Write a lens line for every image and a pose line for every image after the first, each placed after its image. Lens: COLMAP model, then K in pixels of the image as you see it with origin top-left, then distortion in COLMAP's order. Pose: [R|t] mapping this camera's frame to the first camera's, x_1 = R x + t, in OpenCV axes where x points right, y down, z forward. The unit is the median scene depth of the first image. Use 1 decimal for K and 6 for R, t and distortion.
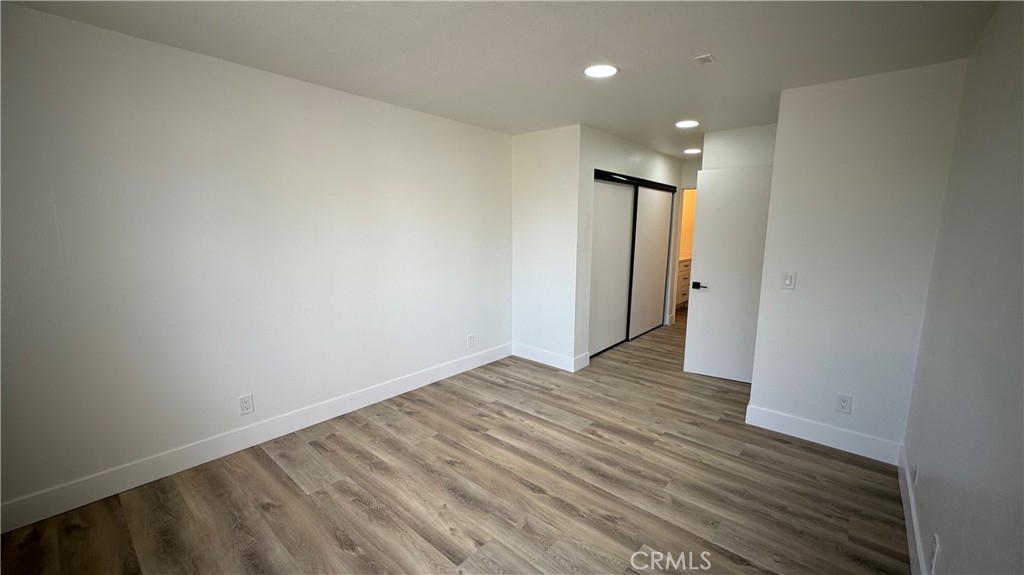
lens RADIAL K [[408.9, 0, 512.3], [0, 408.9, 287.9], [0, 0, 1]] dist [0.000266, -0.000003]
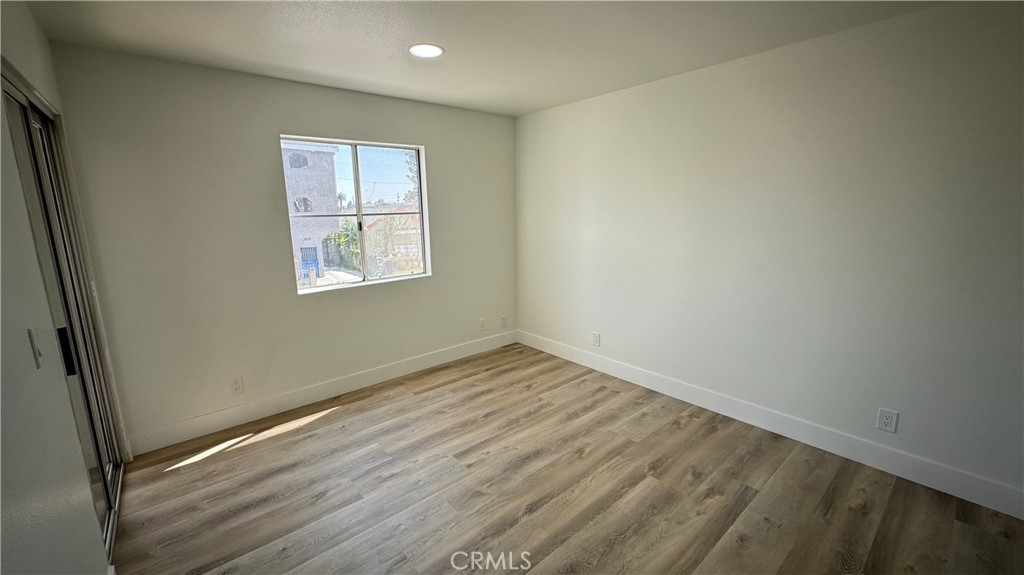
lens RADIAL K [[408.9, 0, 510.0], [0, 408.9, 284.8], [0, 0, 1]] dist [0.000266, -0.000003]
pose [[-0.152516, 0.167371, -0.974026, 0.771691], [-0.137284, 0.972413, 0.188590, -0.129085], [0.978720, 0.162481, -0.125331, 0.884655]]
